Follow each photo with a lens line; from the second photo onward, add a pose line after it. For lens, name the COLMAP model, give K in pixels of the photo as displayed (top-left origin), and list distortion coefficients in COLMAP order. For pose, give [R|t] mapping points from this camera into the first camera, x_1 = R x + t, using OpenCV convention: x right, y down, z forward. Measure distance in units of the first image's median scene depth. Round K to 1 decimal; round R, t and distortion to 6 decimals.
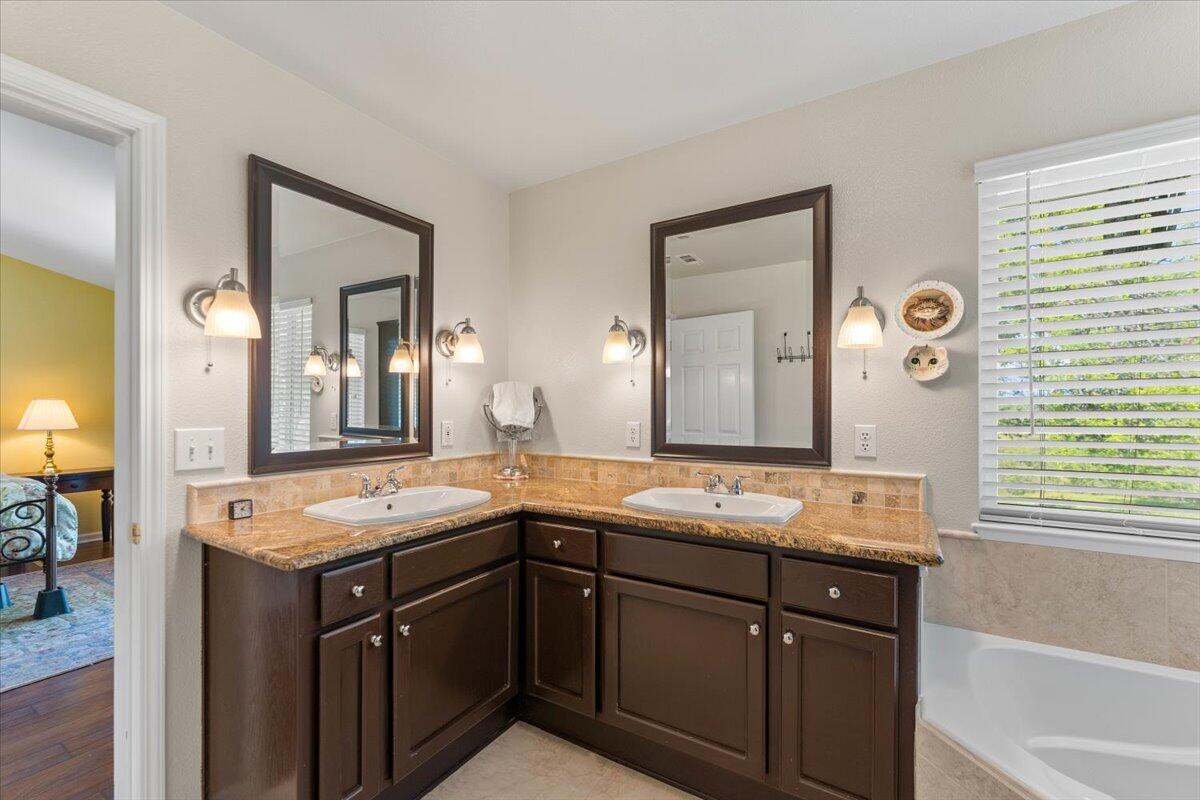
lens RADIAL K [[499.7, 0, 600.1], [0, 499.7, 406.4], [0, 0, 1]] dist [-0.000354, 0.000013]
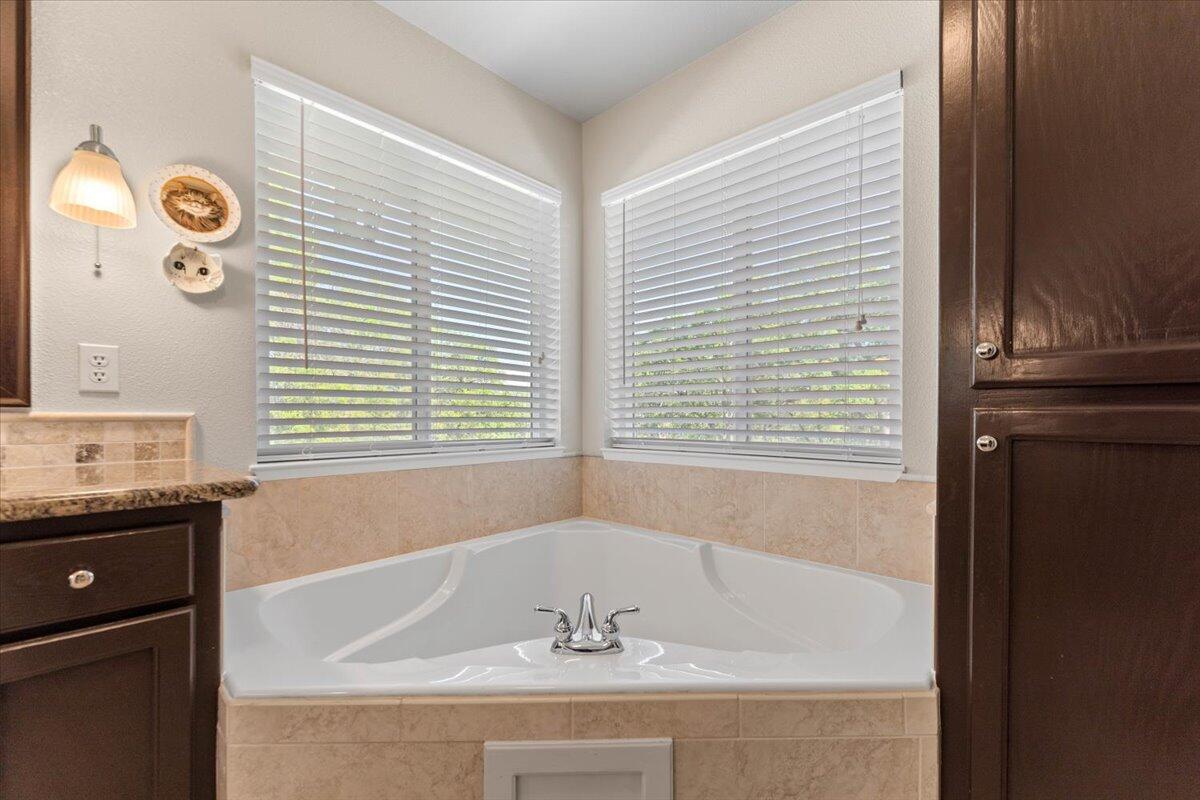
lens RADIAL K [[499.7, 0, 599.6], [0, 499.7, 410.9], [0, 0, 1]] dist [-0.000354, 0.000013]
pose [[0.214511, -0.008907, 0.976681, 0.017541], [-0.000741, 0.999957, 0.009282, 0.128085], [-0.976721, -0.002715, 0.214496, 0.208358]]
